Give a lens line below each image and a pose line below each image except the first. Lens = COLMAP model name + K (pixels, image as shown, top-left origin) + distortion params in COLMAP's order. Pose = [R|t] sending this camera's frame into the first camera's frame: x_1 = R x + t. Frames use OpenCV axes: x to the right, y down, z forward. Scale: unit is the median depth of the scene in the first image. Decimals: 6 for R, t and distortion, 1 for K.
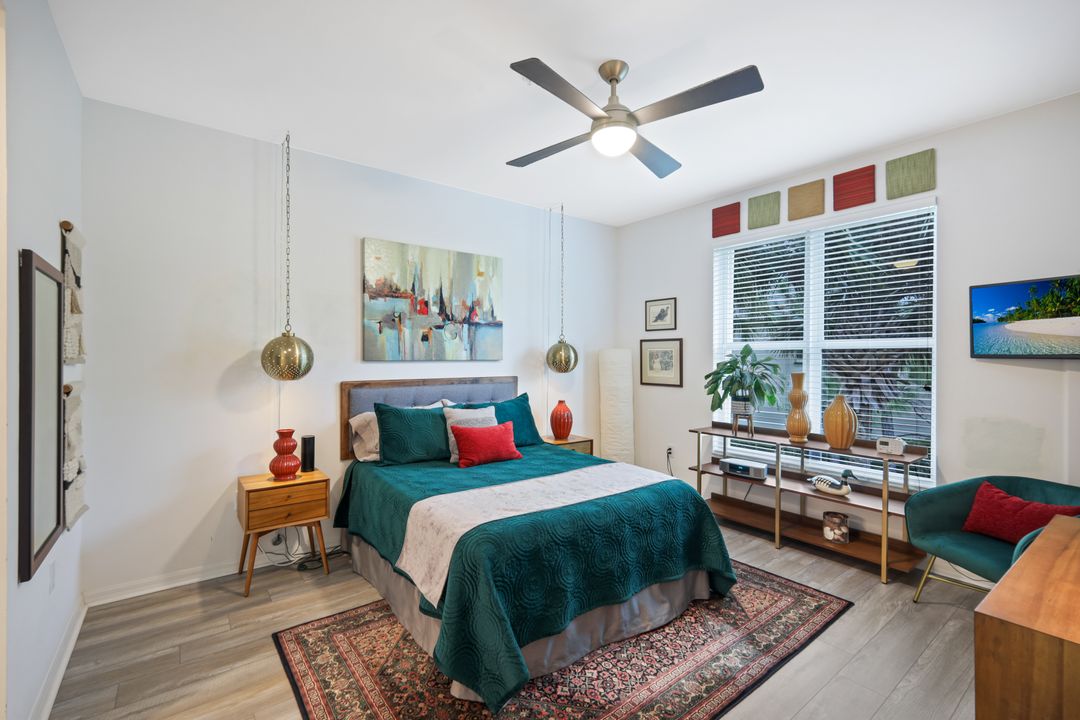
lens RADIAL K [[475.7, 0, 544.0], [0, 475.7, 359.7], [0, 0, 1]] dist [0.000450, 0.001001]
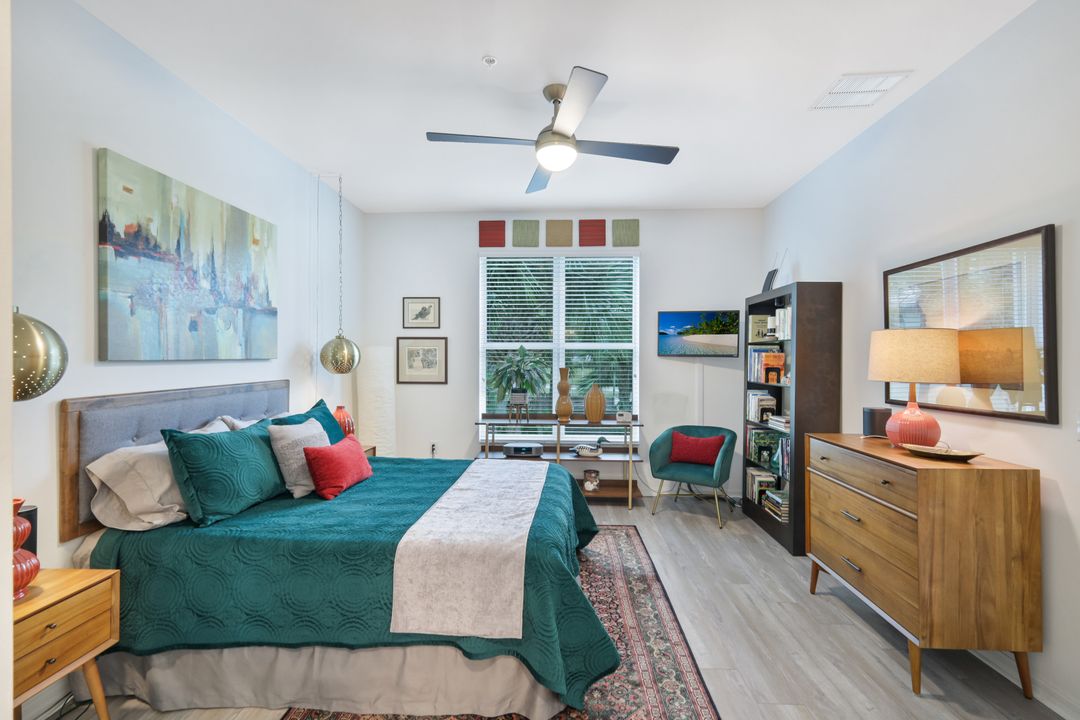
lens RADIAL K [[475.7, 0, 543.3], [0, 475.7, 359.2], [0, 0, 1]] dist [0.000450, 0.001001]
pose [[0.643066, -0.005068, 0.765794, -0.452505], [0.001623, 0.999985, 0.005256, -0.002010], [-0.765809, -0.002137, 0.643064, 0.204336]]
